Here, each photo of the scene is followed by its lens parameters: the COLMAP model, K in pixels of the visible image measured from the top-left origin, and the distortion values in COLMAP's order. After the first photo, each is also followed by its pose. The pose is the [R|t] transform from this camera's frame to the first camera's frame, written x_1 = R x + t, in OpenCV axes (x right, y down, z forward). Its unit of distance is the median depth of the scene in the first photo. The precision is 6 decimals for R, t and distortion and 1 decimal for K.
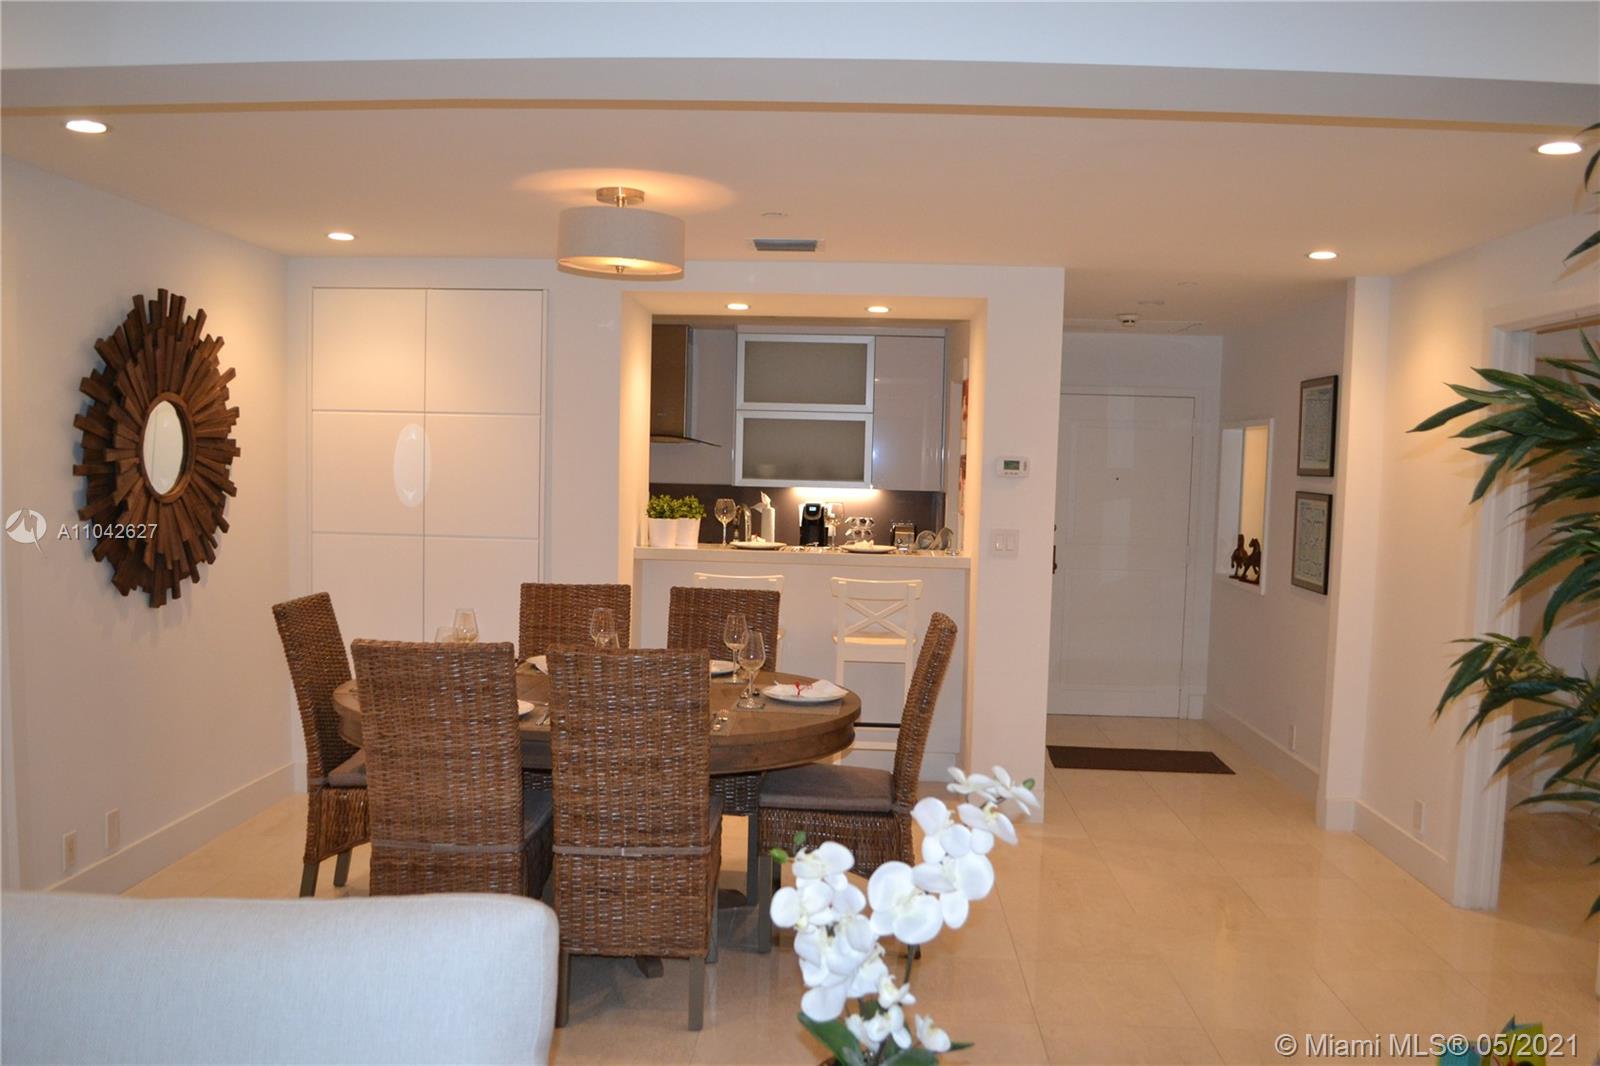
lens RADIAL K [[1273.2, 0, 800.6], [0, 1273.2, 555.7], [0, 0, 1]] dist [-0.085609, 0.014532]
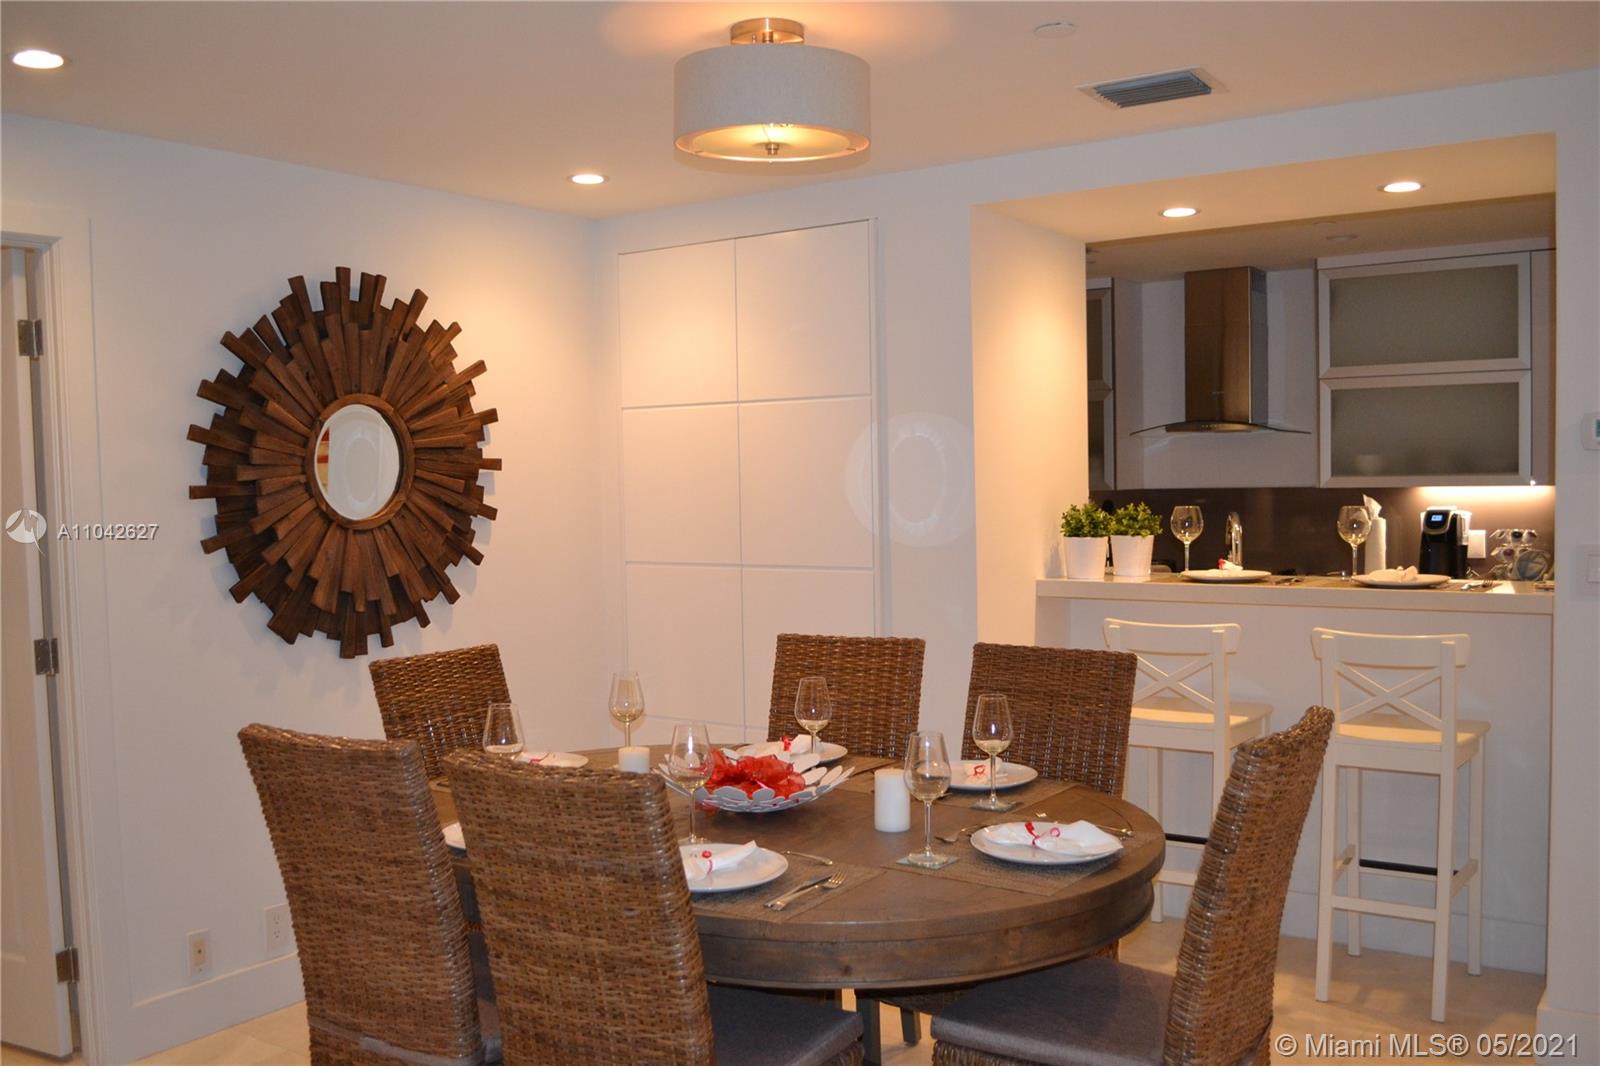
lens RADIAL K [[1422.8, 0, 799.9], [0, 1422.8, 554.7], [0, 0, 1]] dist [-0.082312, -0.000858]
pose [[0.845814, -0.012081, -0.533341, 0.217288], [0.002133, 0.999812, -0.019266, -0.007304], [0.533474, 0.015158, 0.845681, 0.359314]]
